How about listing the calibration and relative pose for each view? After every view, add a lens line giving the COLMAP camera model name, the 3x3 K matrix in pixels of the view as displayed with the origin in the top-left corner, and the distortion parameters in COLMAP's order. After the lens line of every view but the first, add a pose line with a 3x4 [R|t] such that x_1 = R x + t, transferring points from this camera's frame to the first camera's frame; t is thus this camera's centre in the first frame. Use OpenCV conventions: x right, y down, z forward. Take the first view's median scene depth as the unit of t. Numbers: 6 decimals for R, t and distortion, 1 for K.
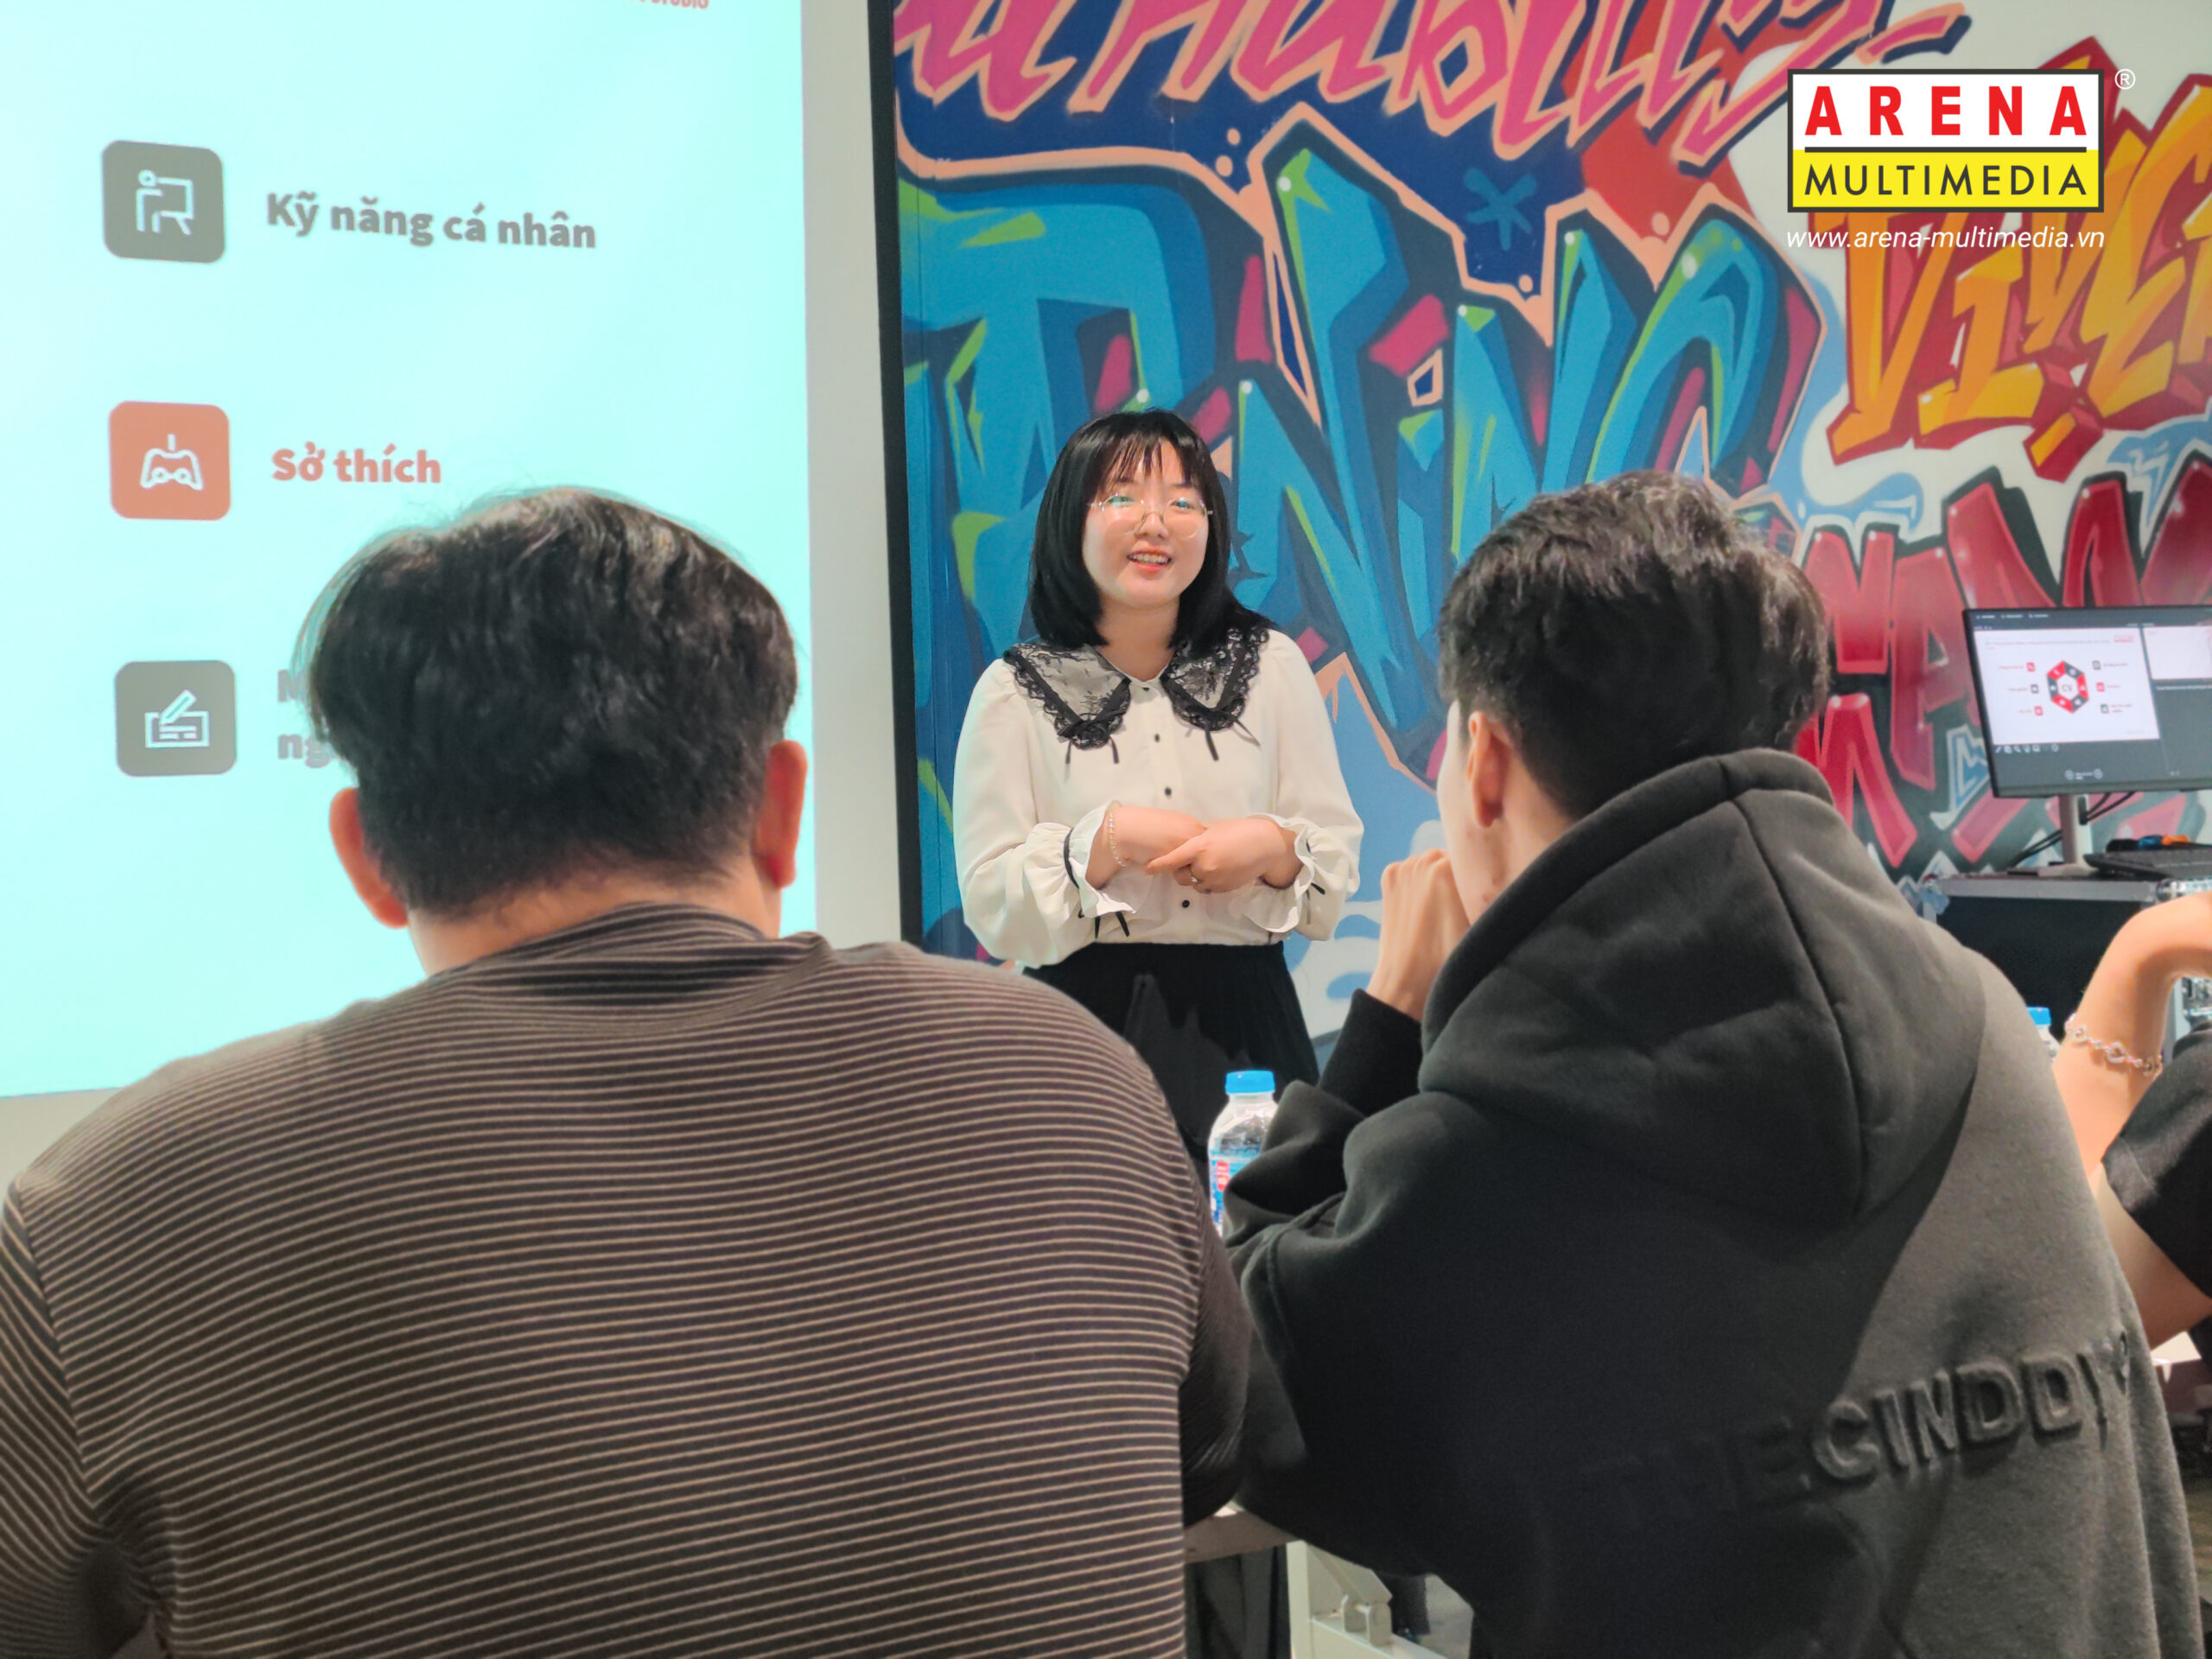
lens RADIAL K [[2880.4, 0, 1081.1], [0, 2880.4, 699.1], [0, 0, 1]] dist [0.062939, 0.000000]
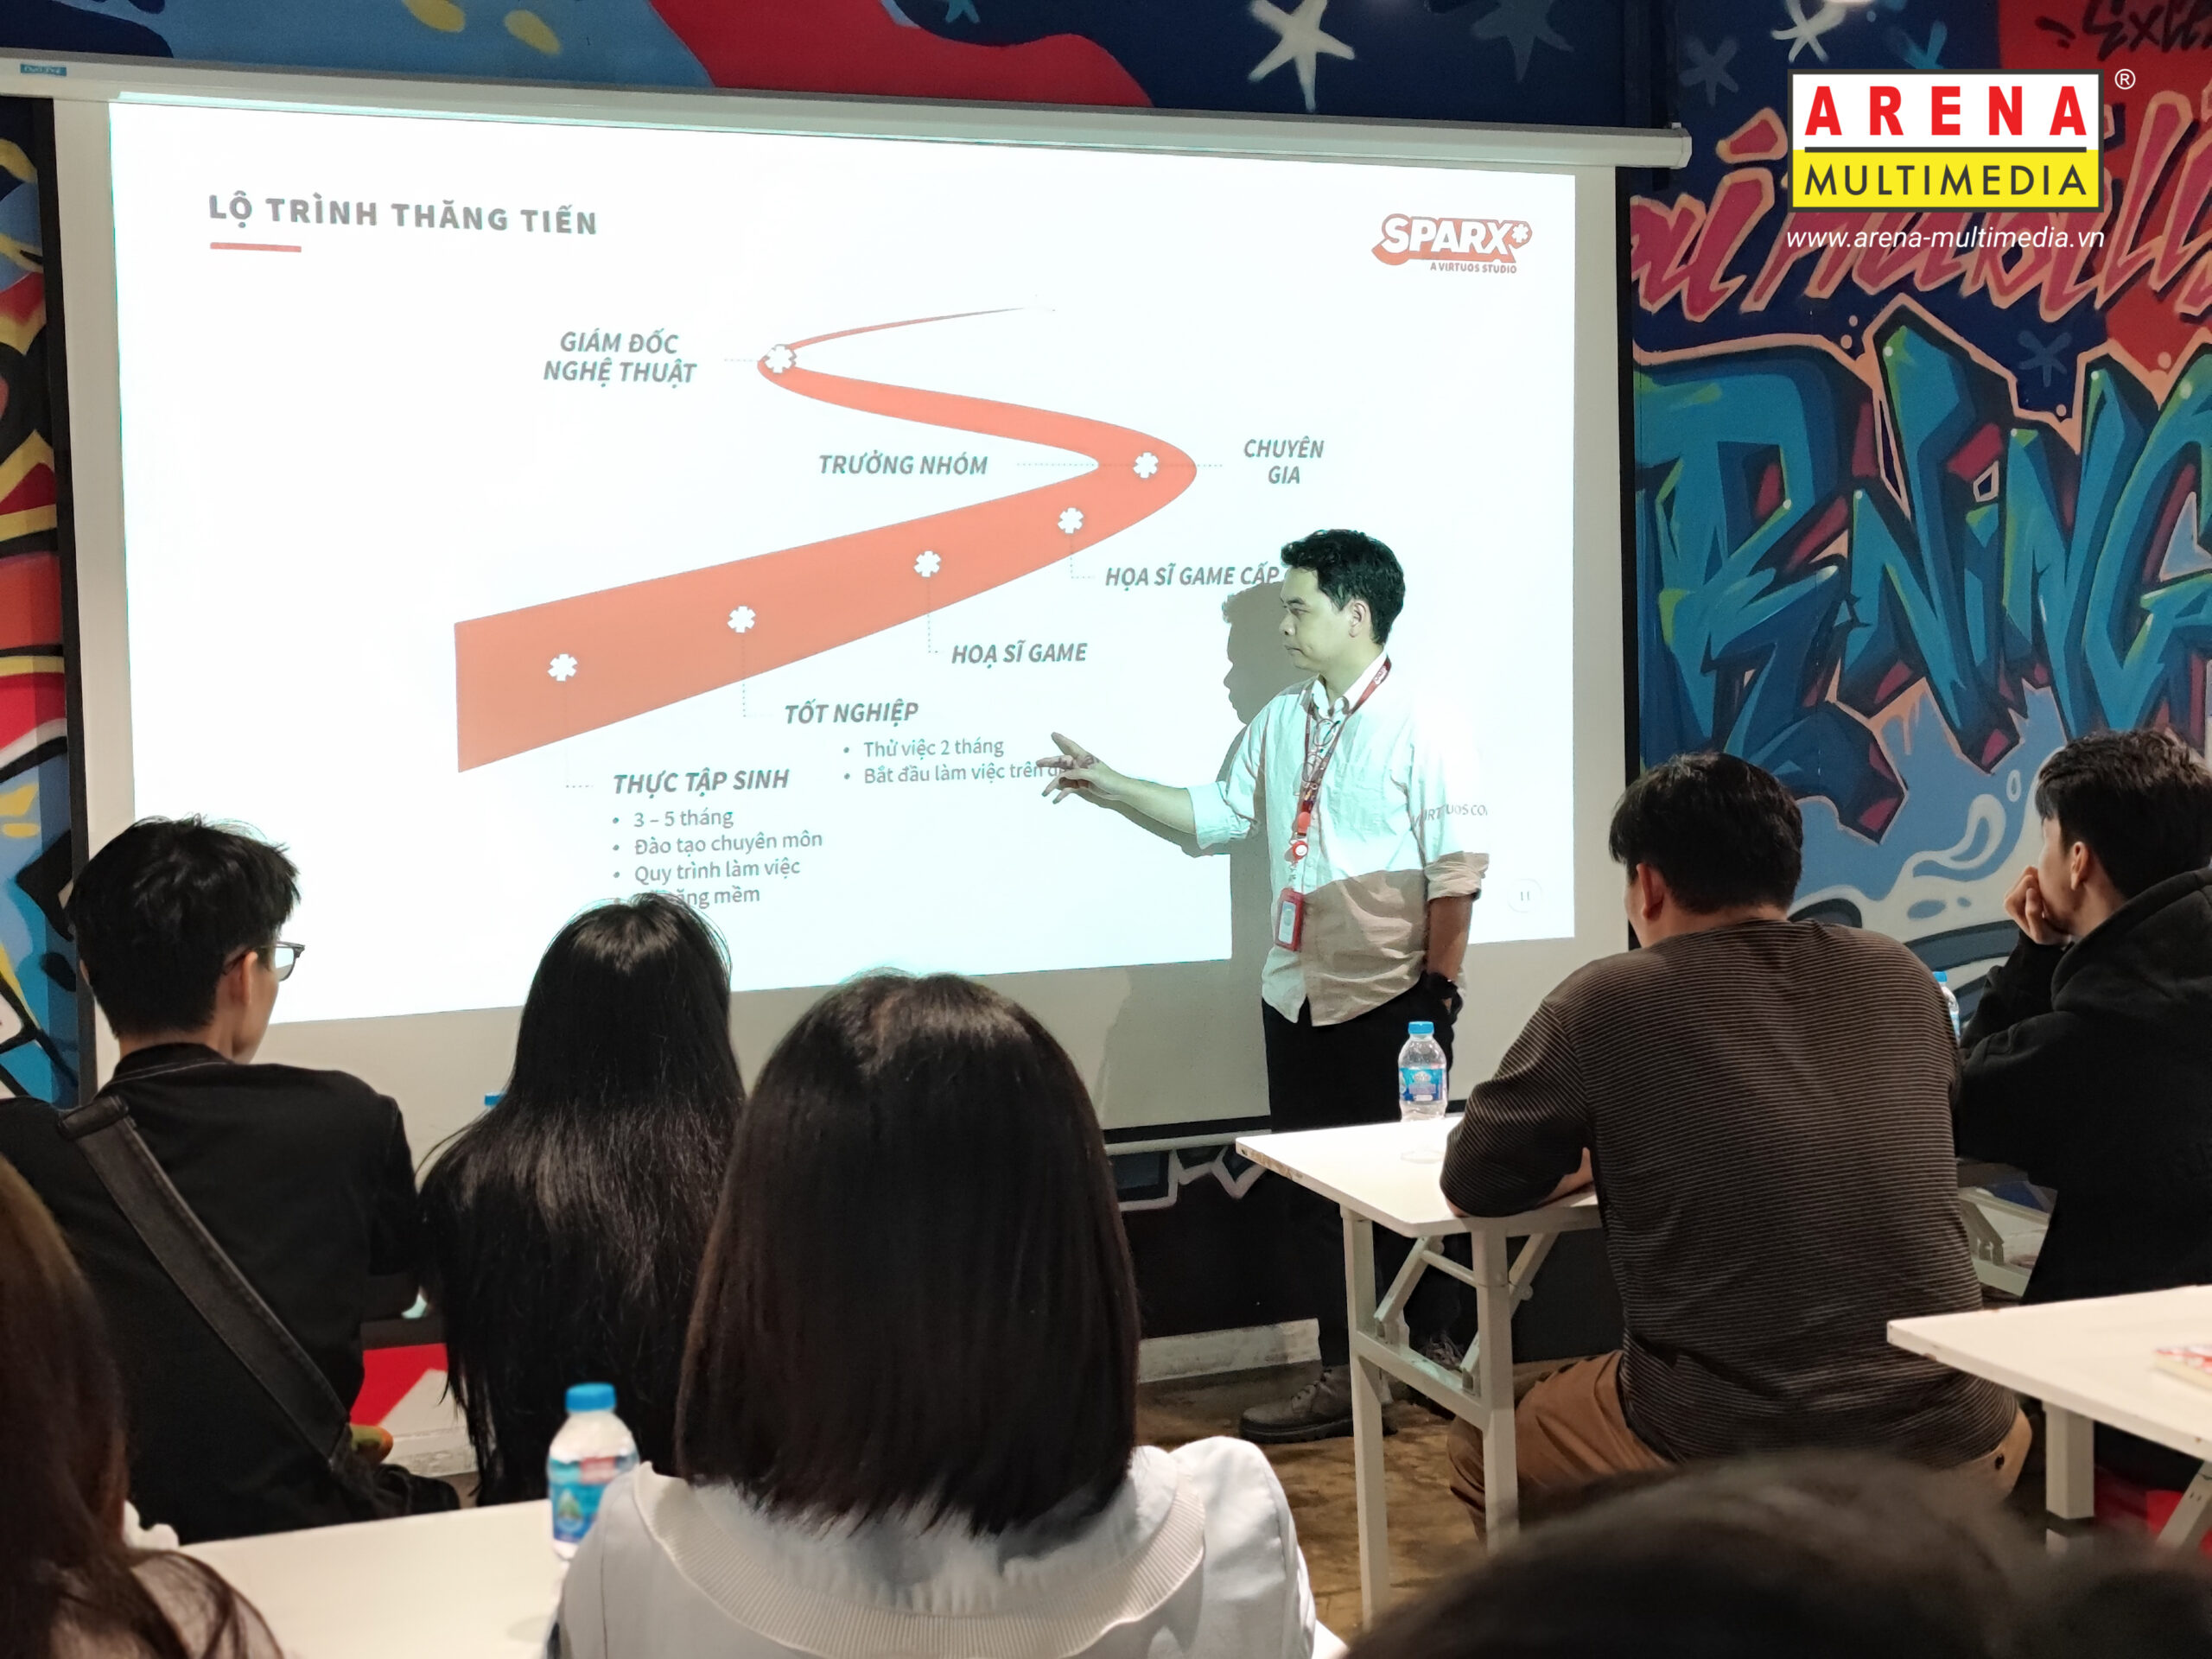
lens RADIAL K [[2880.4, 0, 1142.5], [0, 2880.4, 736.4], [0, 0, 1]] dist [0.062939, 0.000000]
pose [[0.989536, 0.013142, -0.143690, -0.083613], [-0.004905, 0.998332, 0.057527, -0.065310], [0.144206, -0.056220, 0.987949, -0.467371]]
